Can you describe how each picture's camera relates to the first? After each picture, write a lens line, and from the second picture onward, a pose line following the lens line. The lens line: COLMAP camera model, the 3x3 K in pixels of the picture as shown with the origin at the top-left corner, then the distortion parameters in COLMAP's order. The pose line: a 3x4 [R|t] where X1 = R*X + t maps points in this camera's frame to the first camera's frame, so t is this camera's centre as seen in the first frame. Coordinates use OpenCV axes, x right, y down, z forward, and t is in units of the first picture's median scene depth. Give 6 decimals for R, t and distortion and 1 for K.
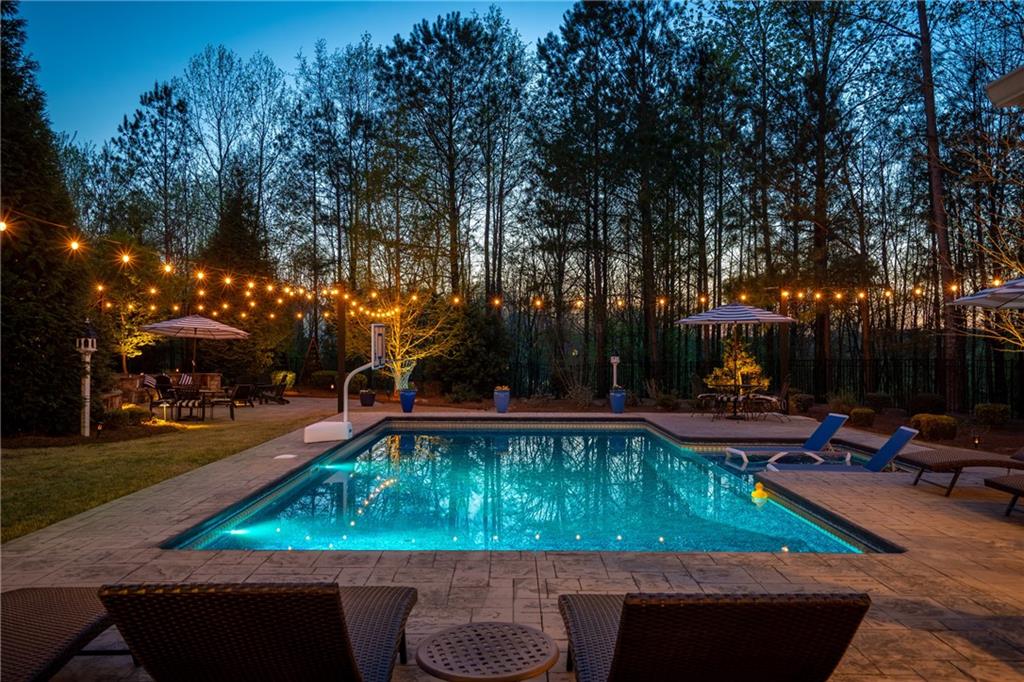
lens RADIAL K [[782.0, 0, 509.3], [0, 782.0, 342.2], [0, 0, 1]] dist [0.034324, 0.005710]
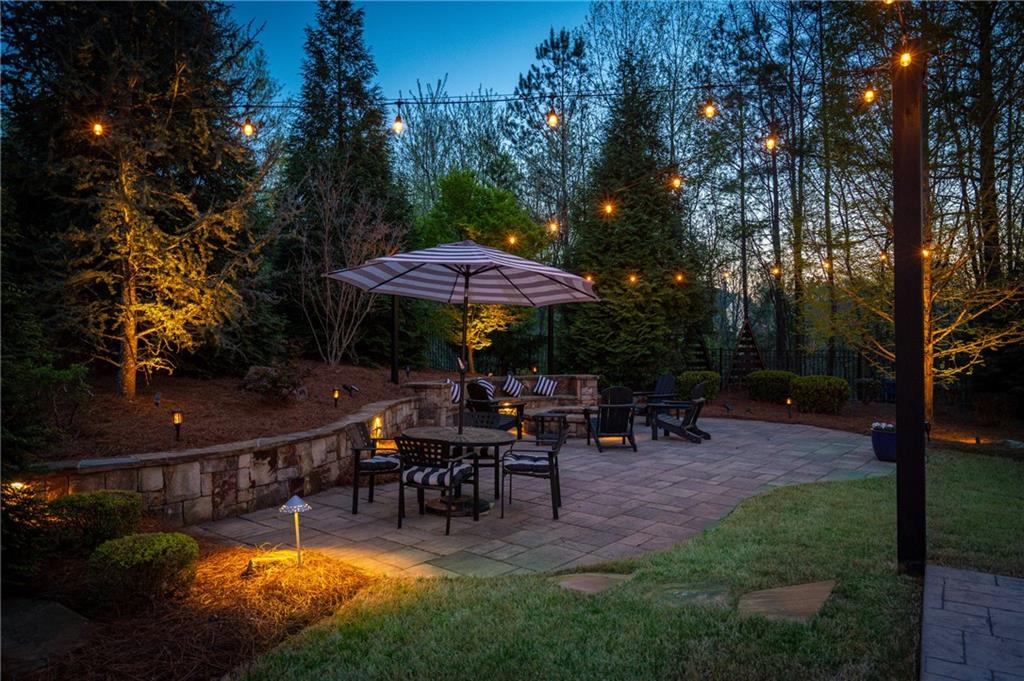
lens RADIAL K [[663.6, 0, 507.9], [0, 663.6, 338.7], [0, 0, 1]] dist [0.000875, -0.000411]
pose [[0.839548, -0.015433, -0.543066, -0.139377], [0.016528, 0.999859, -0.002864, 0.011239], [0.543034, -0.006571, 0.839685, 0.507747]]
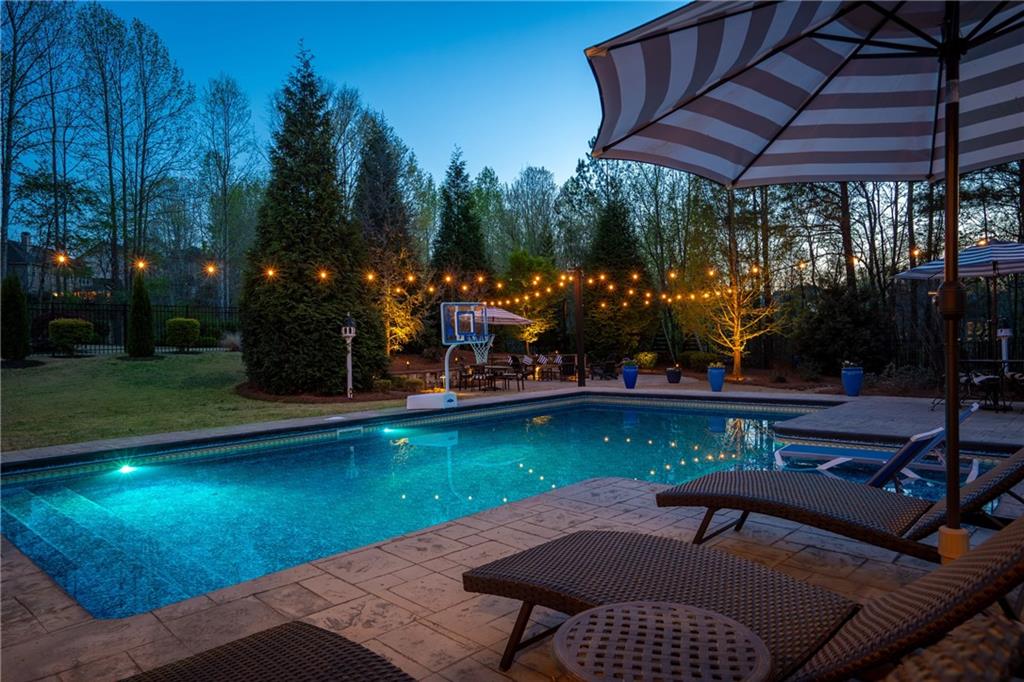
lens RADIAL K [[664.2, 0, 511.9], [0, 664.2, 341.5], [0, 0, 1]] dist [0.003674, 0.001146]
pose [[0.720824, -0.021934, -0.692771, 0.248850], [0.032160, 0.999481, 0.001817, 0.014293], [0.692372, -0.023589, 0.721155, 0.176153]]
